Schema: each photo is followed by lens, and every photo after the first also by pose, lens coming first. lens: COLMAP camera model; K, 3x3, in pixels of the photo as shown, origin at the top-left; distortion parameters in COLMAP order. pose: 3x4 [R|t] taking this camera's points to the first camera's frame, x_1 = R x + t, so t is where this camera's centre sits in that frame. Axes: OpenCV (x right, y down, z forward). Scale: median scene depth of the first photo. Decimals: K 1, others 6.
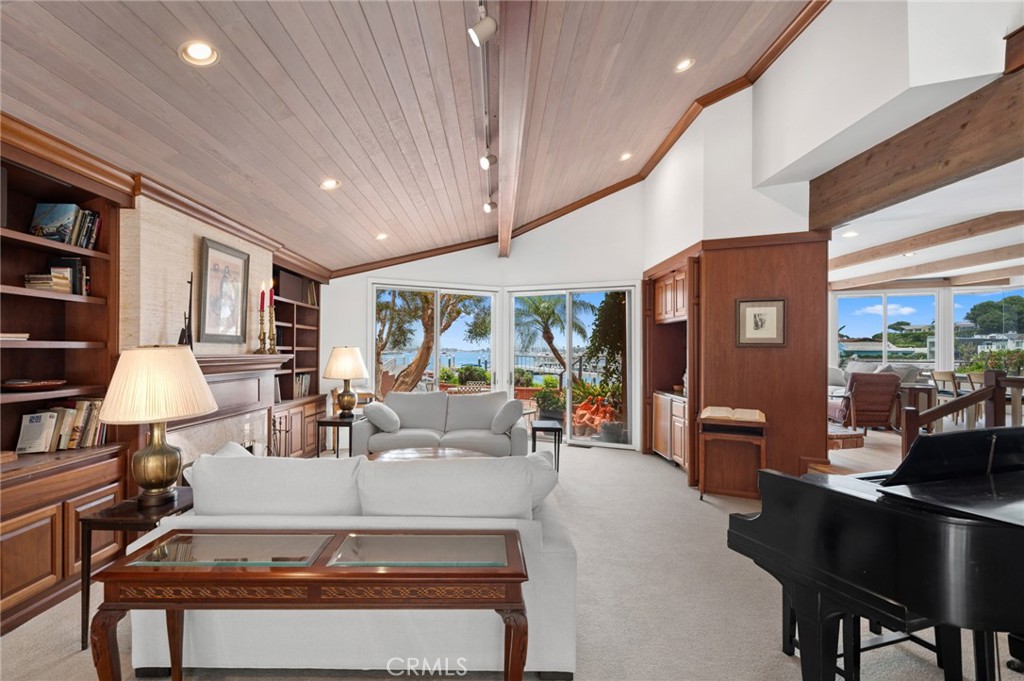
lens RADIAL K [[529.1, 0, 520.0], [0, 529.1, 343.1], [0, 0, 1]] dist [-0.009717, -0.000388]
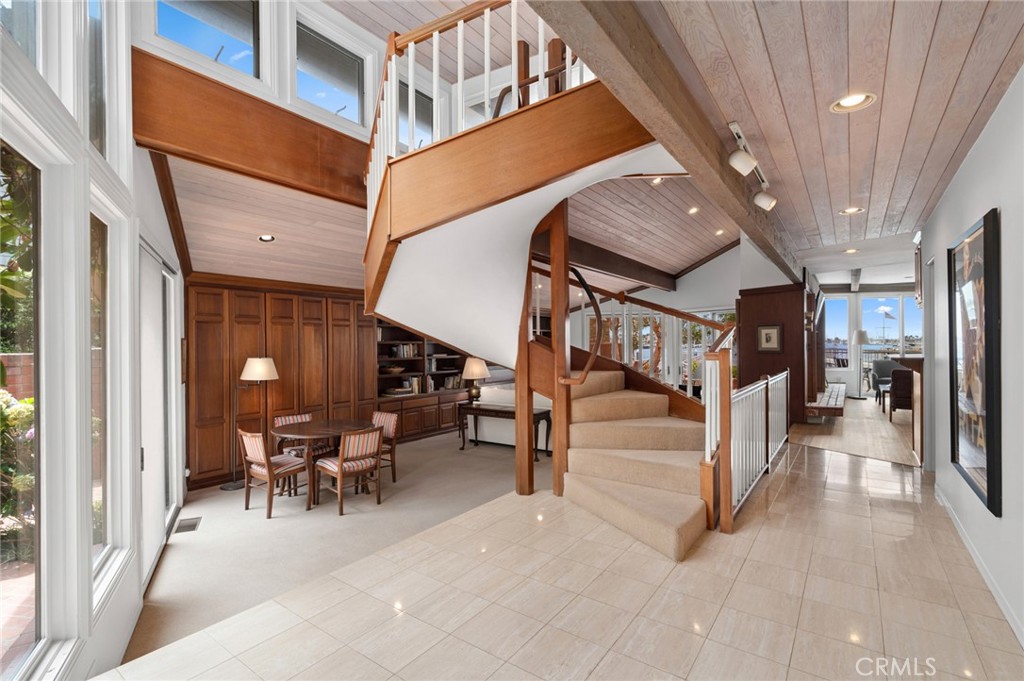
lens RADIAL K [[529.1, 0, 511.2], [0, 529.1, 343.3], [0, 0, 1]] dist [-0.009717, -0.000388]
pose [[0.813545, -0.012713, -0.581363, 1.317886], [0.021889, 0.999722, 0.008769, -0.097272], [0.581090, -0.019859, 0.813597, -1.453048]]
